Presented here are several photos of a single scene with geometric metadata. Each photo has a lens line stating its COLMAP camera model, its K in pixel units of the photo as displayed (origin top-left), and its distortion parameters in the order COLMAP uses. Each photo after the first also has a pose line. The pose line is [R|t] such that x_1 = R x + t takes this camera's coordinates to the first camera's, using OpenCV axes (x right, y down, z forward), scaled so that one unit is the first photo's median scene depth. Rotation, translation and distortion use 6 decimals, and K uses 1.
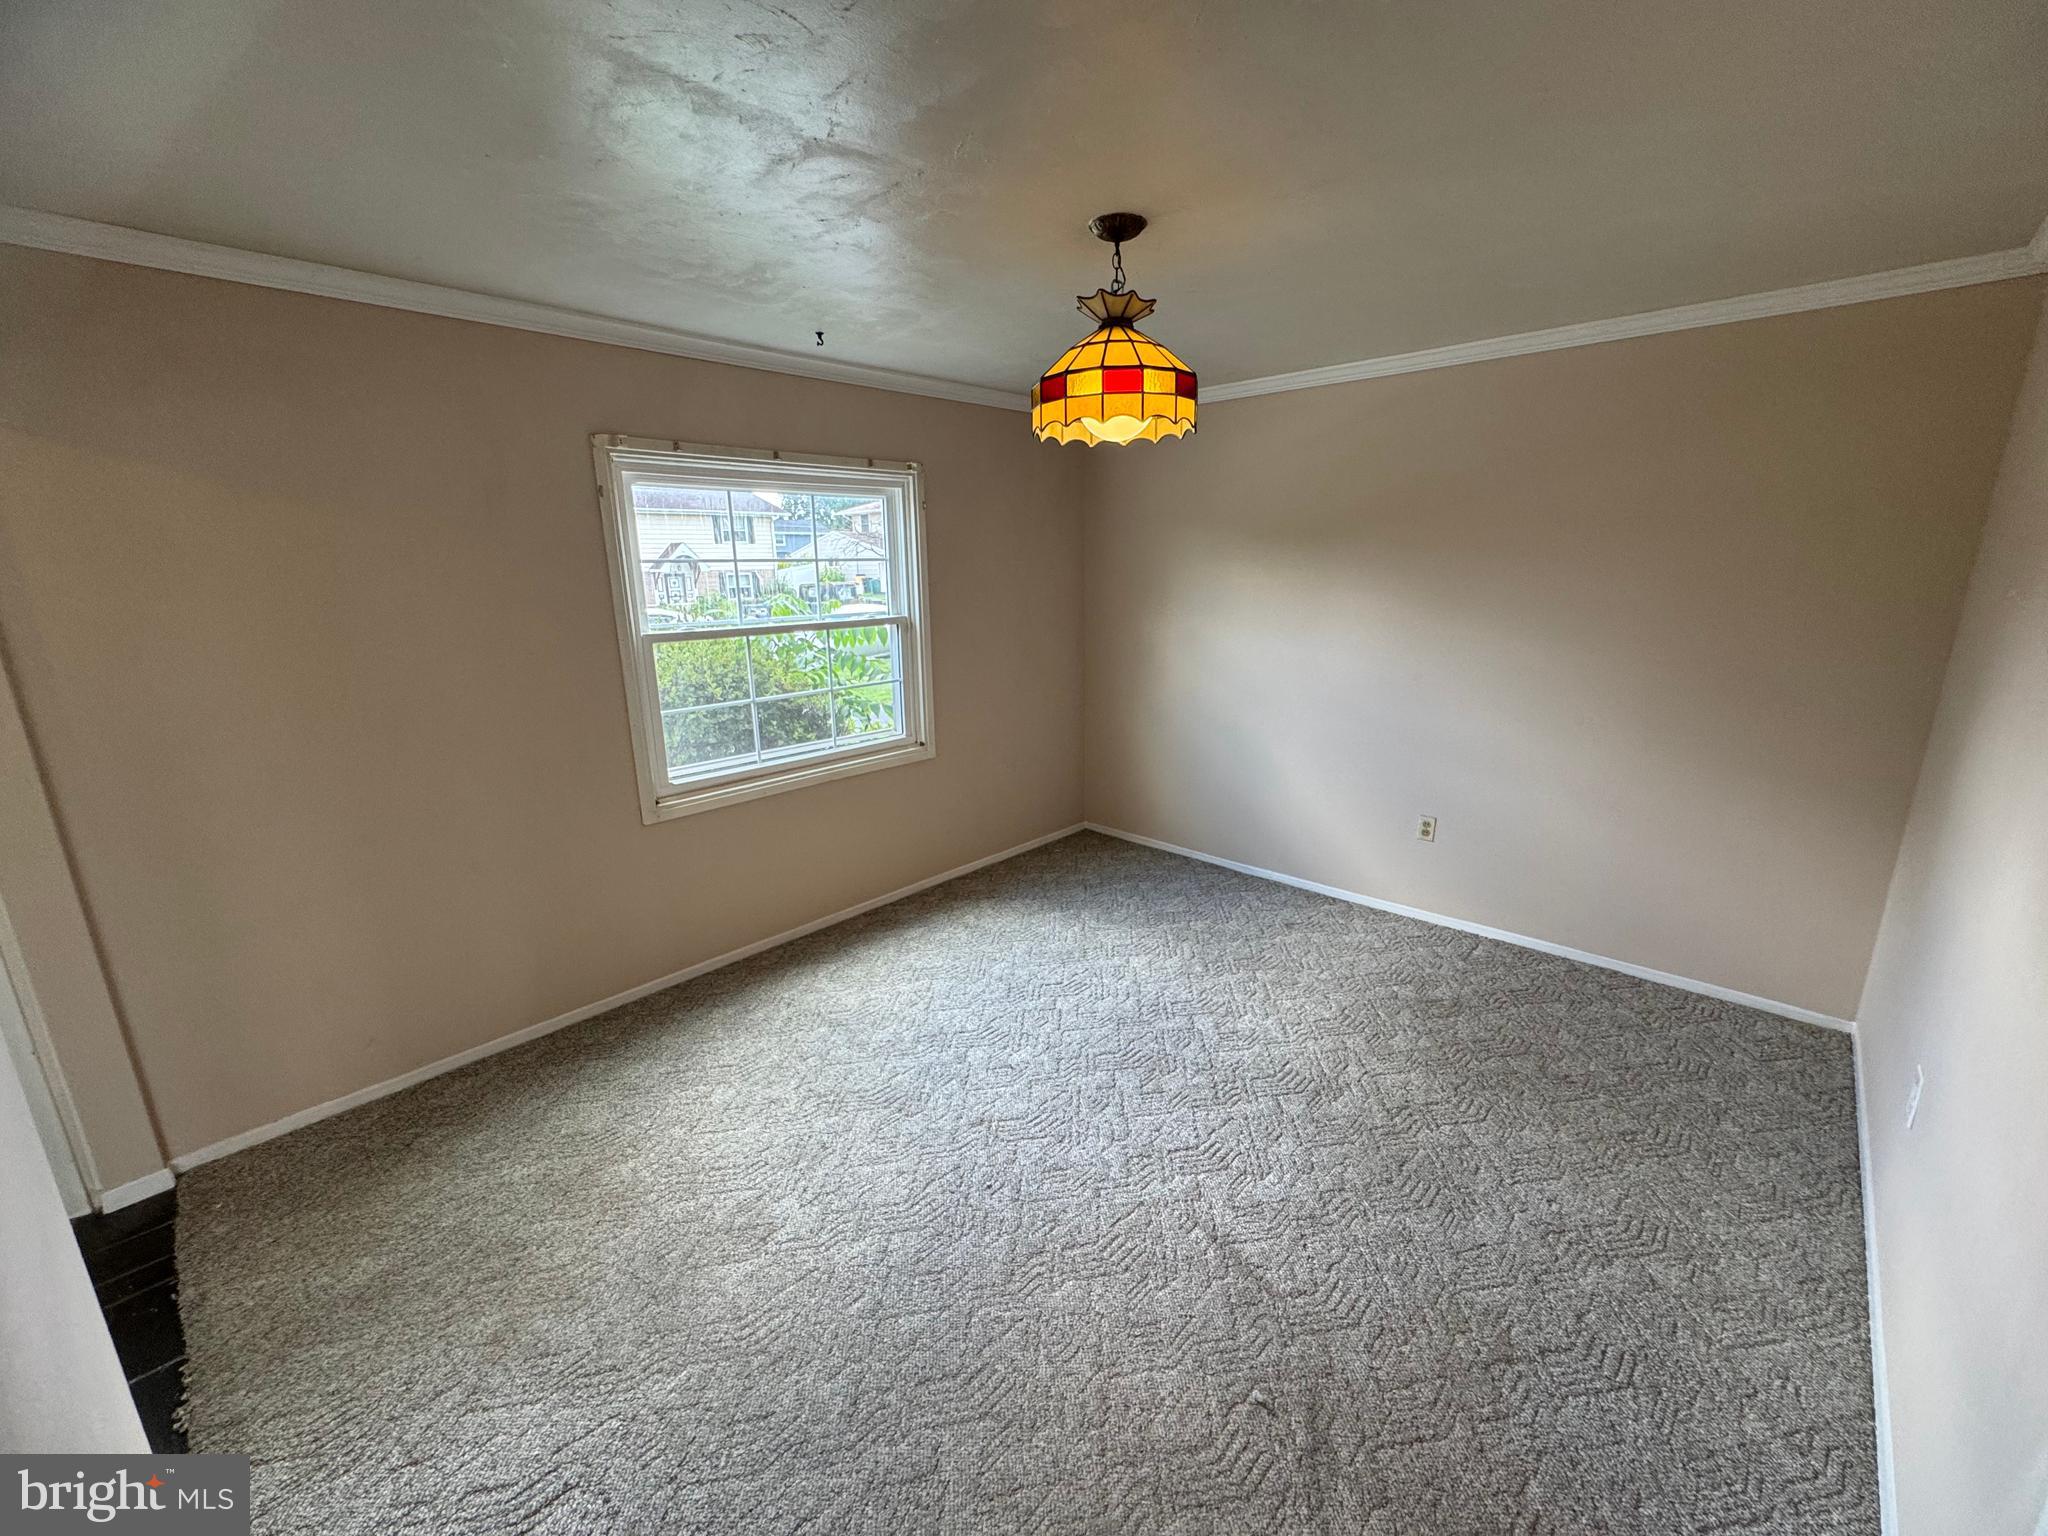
lens RADIAL K [[824.0, 0, 1019.7], [0, 824.0, 776.5], [0, 0, 1]] dist [-0.002039, -0.000192]
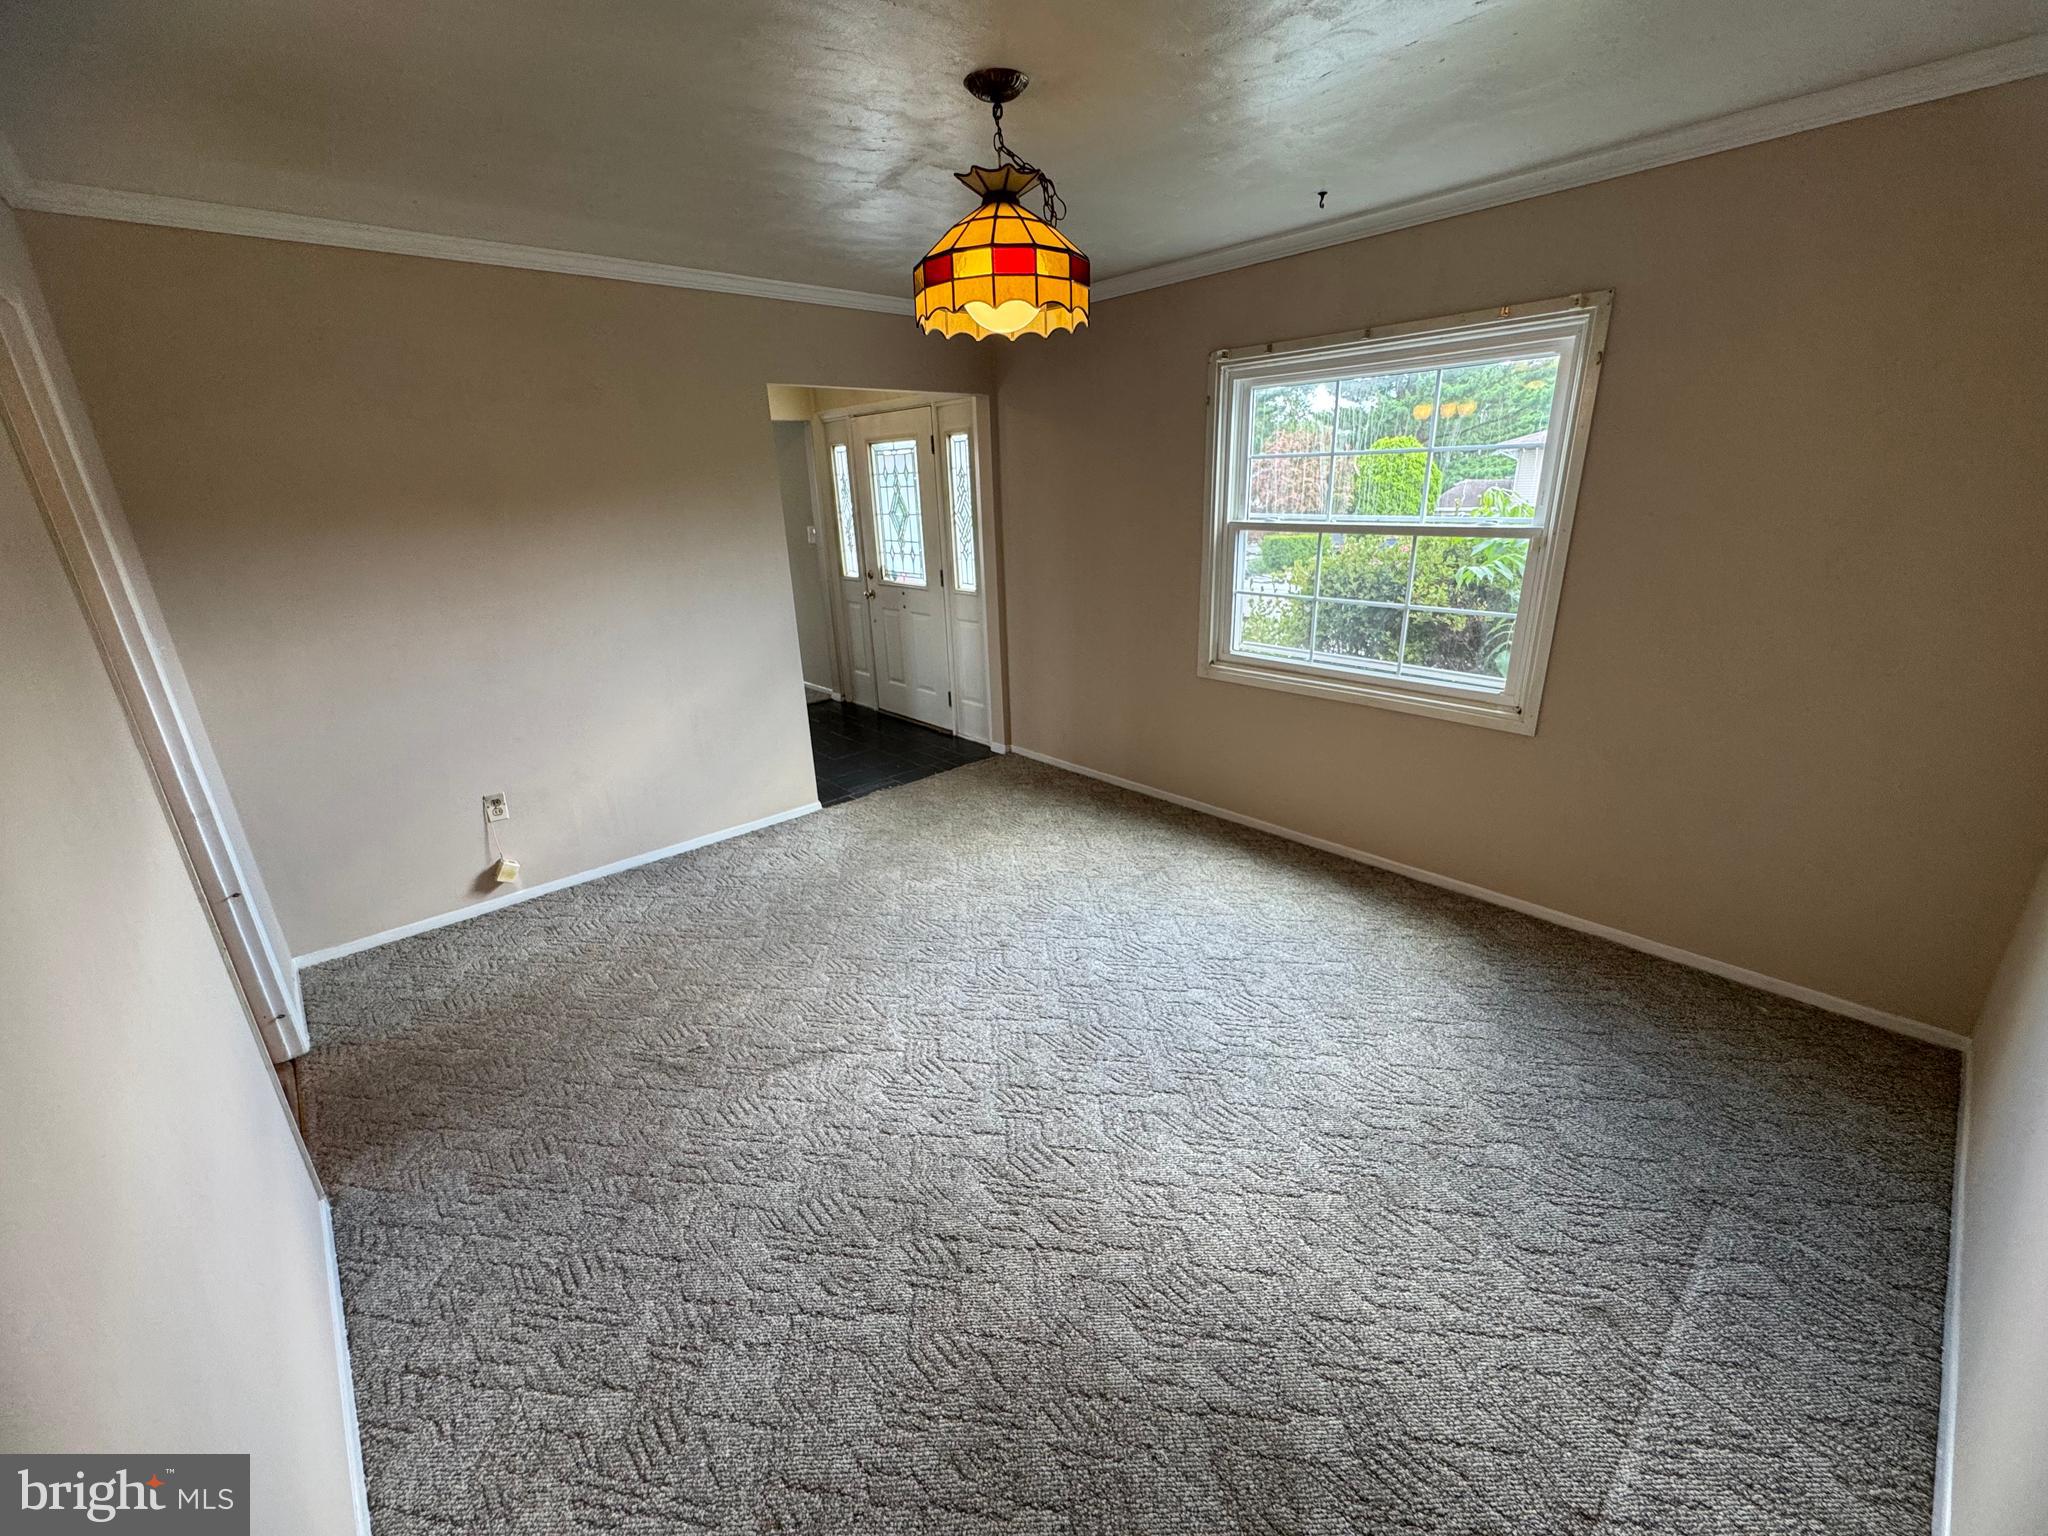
lens RADIAL K [[824.0, 0, 1023.2], [0, 824.0, 770.3], [0, 0, 1]] dist [-0.002039, -0.000192]
pose [[-0.075653, 0.349470, -0.933888, 0.862203], [-0.221916, 0.907183, 0.357453, -0.218721], [0.972127, 0.234287, 0.008922, 0.836970]]
